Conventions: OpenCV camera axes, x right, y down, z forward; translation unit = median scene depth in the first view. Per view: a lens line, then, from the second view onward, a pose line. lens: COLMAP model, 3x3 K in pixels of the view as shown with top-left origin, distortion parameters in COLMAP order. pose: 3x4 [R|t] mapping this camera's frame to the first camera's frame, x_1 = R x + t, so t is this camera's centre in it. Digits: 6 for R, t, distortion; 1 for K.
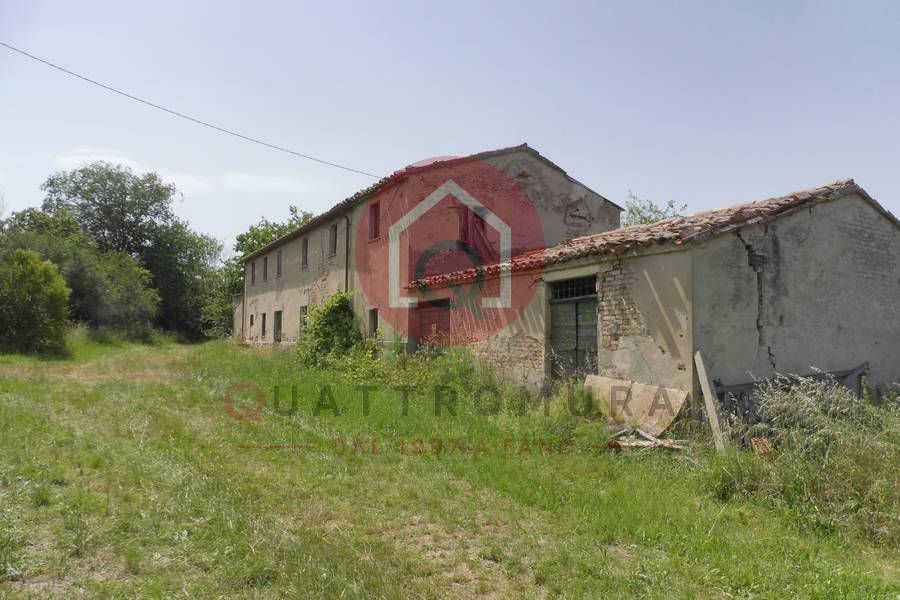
lens RADIAL K [[642.7, 0, 448.5], [0, 642.7, 303.0], [0, 0, 1]] dist [-0.021263, 0.005306]
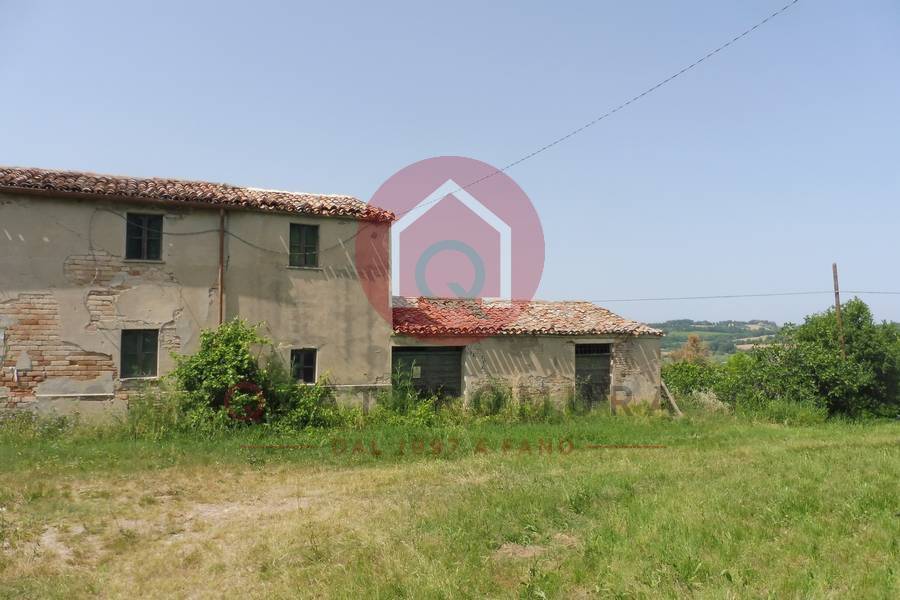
lens RADIAL K [[642.7, 0, 447.9], [0, 642.7, 302.8], [0, 0, 1]] dist [-0.021263, 0.005306]
pose [[0.055485, 0.055912, 0.996893, -0.891127], [-0.062756, 0.996652, -0.052405, -0.017425], [-0.996485, -0.059653, 0.058808, 0.704109]]
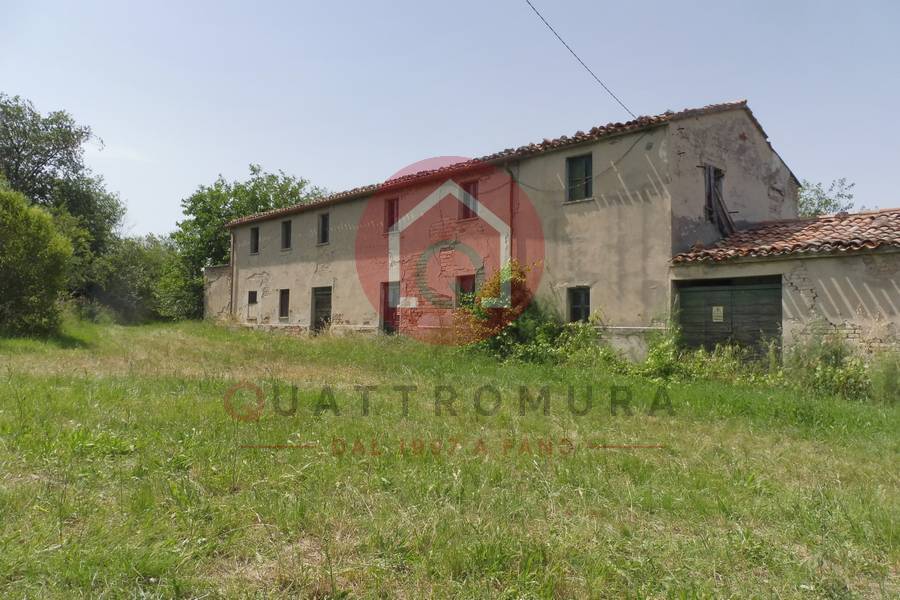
lens RADIAL K [[642.7, 0, 448.2], [0, 642.7, 298.9], [0, 0, 1]] dist [-0.021263, 0.005306]
pose [[0.968390, 0.023411, 0.248340, -0.438832], [-0.027783, 0.999514, 0.014114, 0.016563], [-0.247889, -0.020568, 0.968570, 0.238788]]
